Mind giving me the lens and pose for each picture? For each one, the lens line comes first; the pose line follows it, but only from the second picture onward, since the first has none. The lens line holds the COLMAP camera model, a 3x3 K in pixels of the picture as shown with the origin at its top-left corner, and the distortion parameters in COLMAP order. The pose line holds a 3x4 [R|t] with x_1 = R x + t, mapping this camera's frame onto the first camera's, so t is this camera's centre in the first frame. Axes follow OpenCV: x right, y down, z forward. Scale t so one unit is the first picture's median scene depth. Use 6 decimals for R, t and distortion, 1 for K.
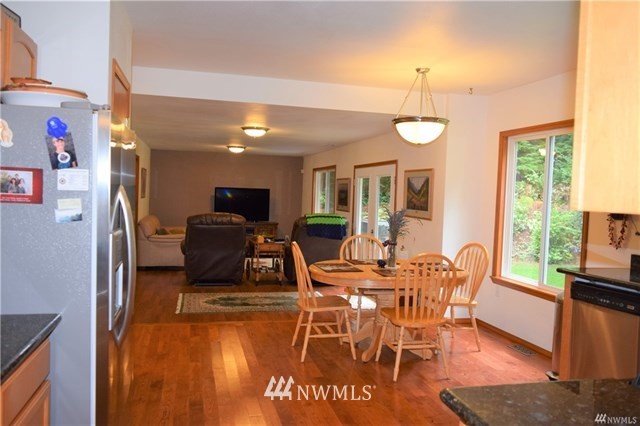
lens RADIAL K [[485.3, 0, 320.0], [0, 485.3, 213.0], [0, 0, 1]] dist [-0.001801, -0.000724]
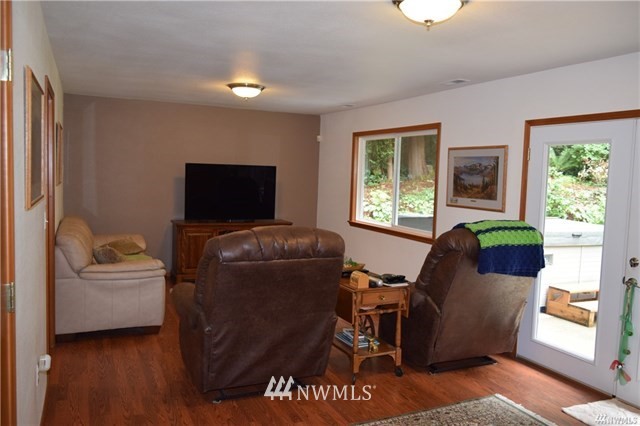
lens RADIAL K [[507.2, 0, 317.0], [0, 507.2, 210.6], [0, 0, 1]] dist [-0.006644, -0.003672]
pose [[0.982882, -0.014123, 0.183696, -0.199758], [0.007066, 0.999214, 0.039015, -0.023005], [-0.184103, -0.037049, 0.982209, 0.444751]]
